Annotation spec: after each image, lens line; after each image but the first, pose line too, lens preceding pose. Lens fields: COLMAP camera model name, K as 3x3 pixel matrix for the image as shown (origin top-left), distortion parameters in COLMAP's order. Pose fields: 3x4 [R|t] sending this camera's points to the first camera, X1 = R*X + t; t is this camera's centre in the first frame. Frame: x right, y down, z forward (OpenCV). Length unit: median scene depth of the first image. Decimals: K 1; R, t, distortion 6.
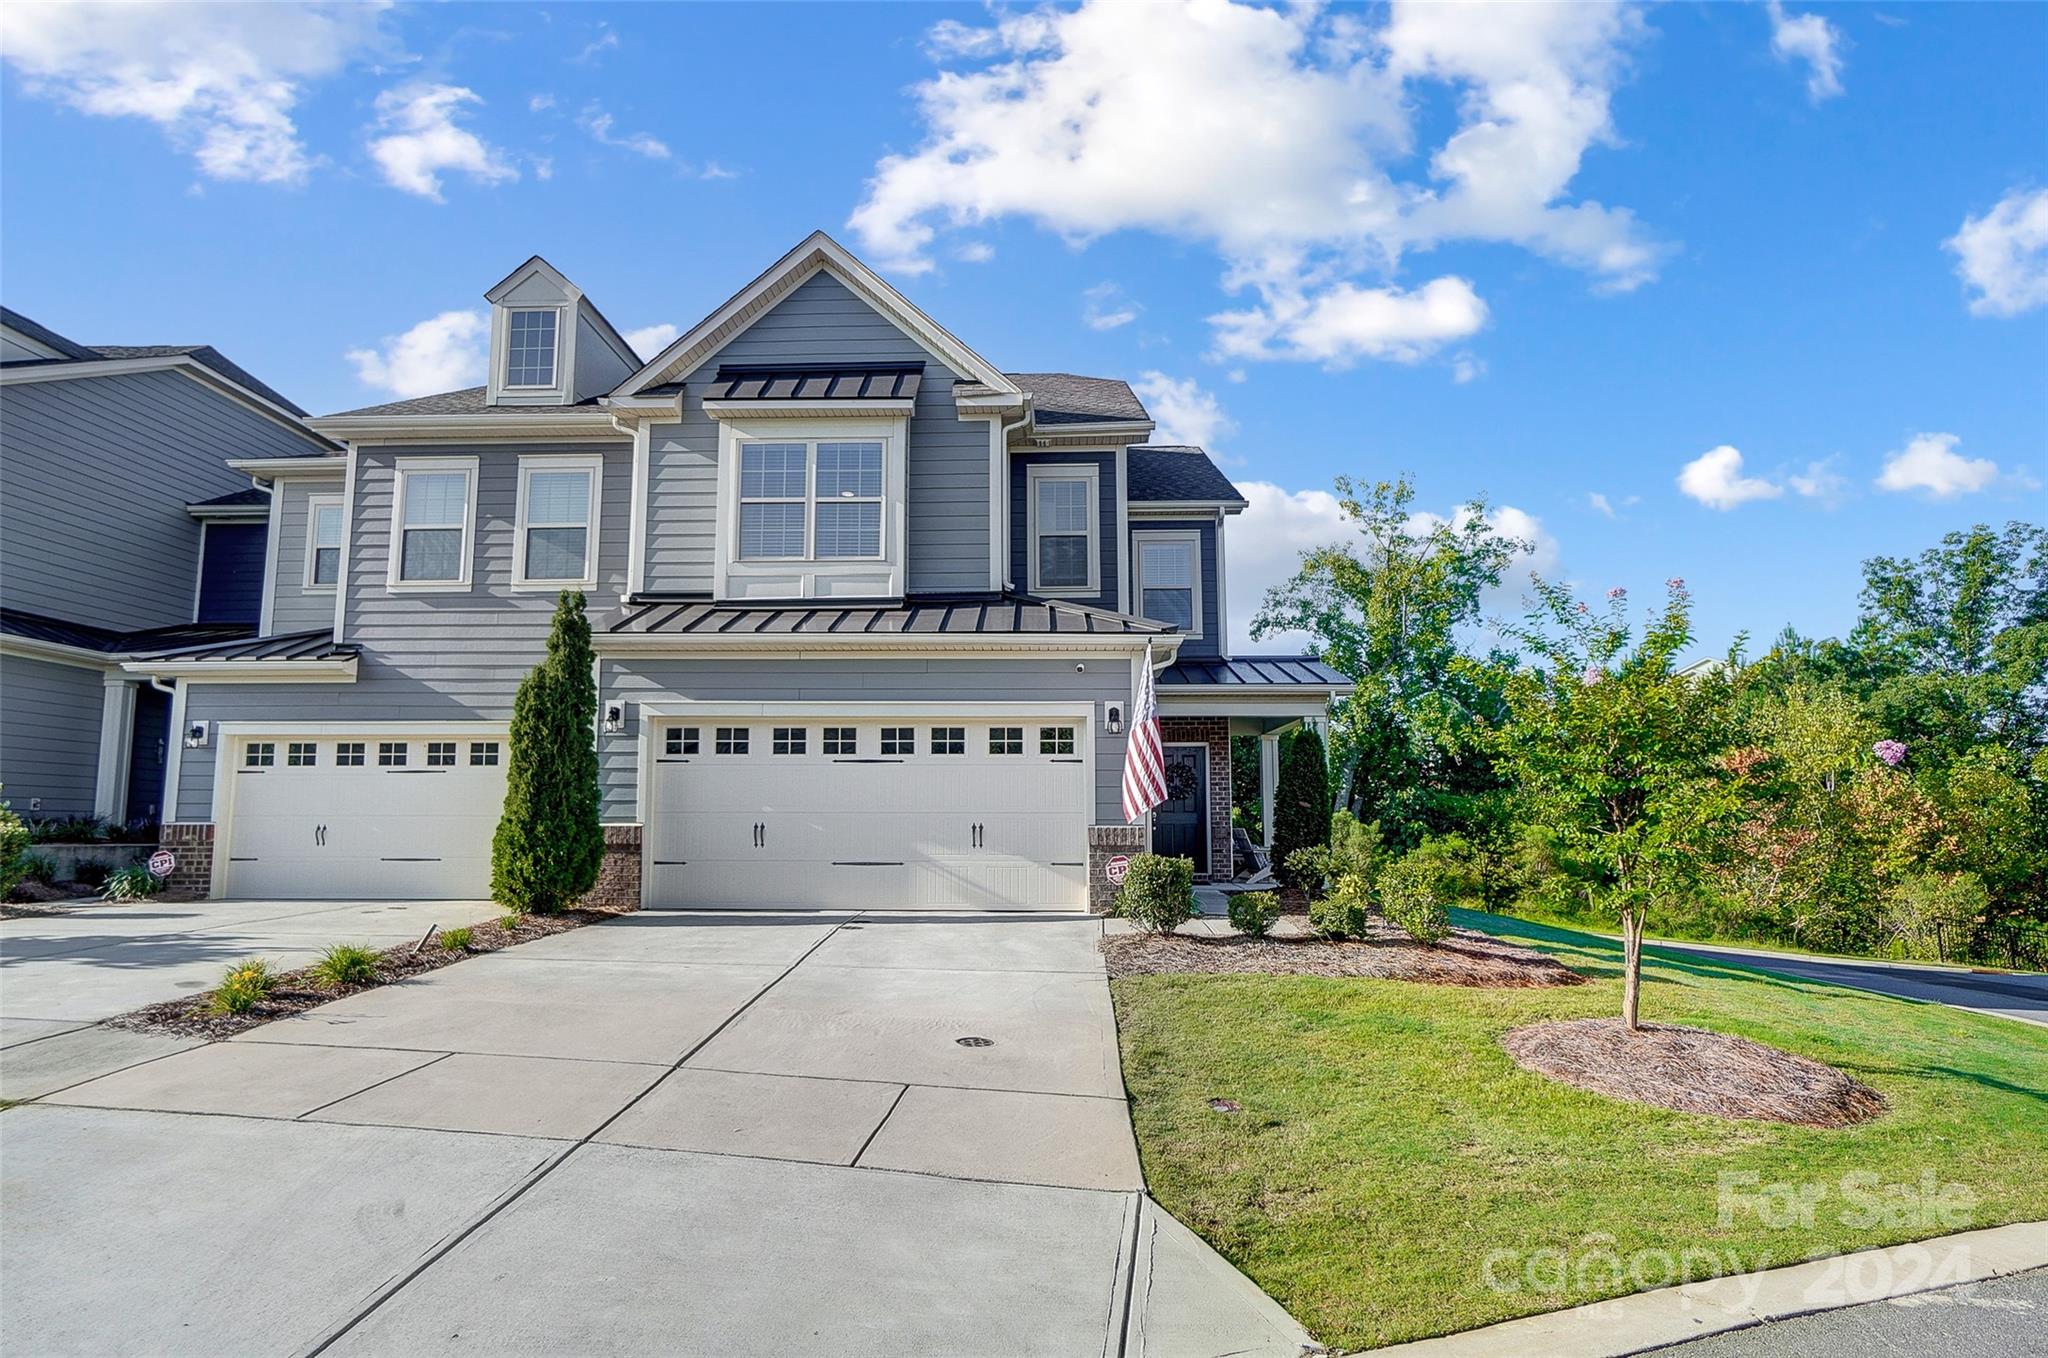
lens RADIAL K [[1114.2, 0, 1020.1], [0, 1114.2, 703.0], [0, 0, 1]] dist [-0.021267, 0.000064]
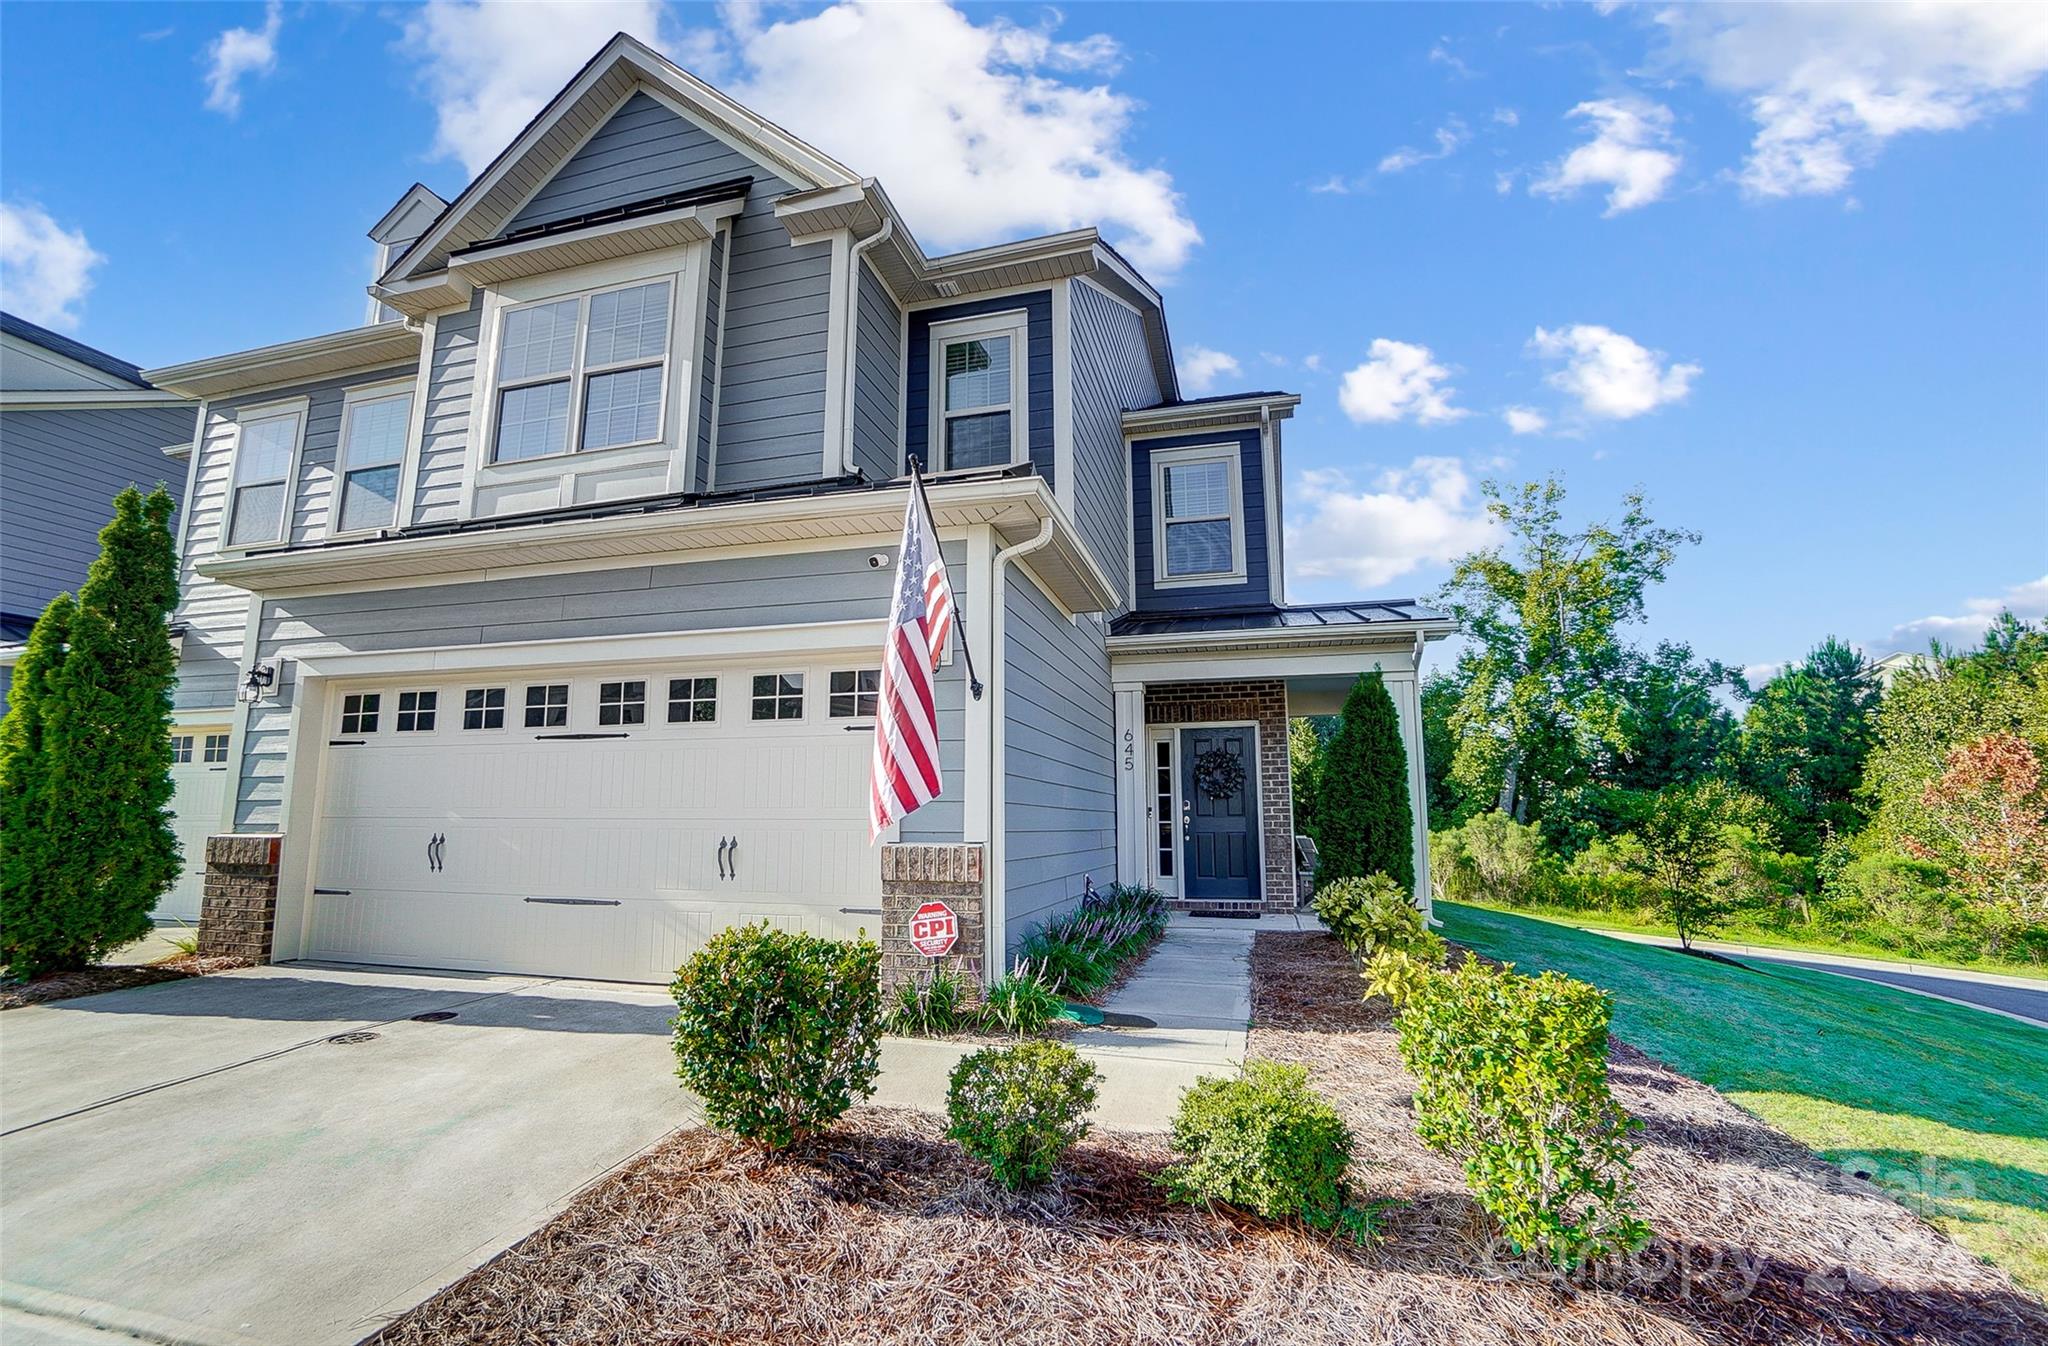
lens RADIAL K [[913.0, 0, 1020.9], [0, 913.0, 684.9], [0, 0, 1]] dist [-0.060634, 0.021622]
pose [[0.975469, -0.036191, -0.217141, 0.066230], [0.026319, 0.998492, -0.048186, 0.016488], [0.218557, 0.041289, 0.974950, 0.170076]]
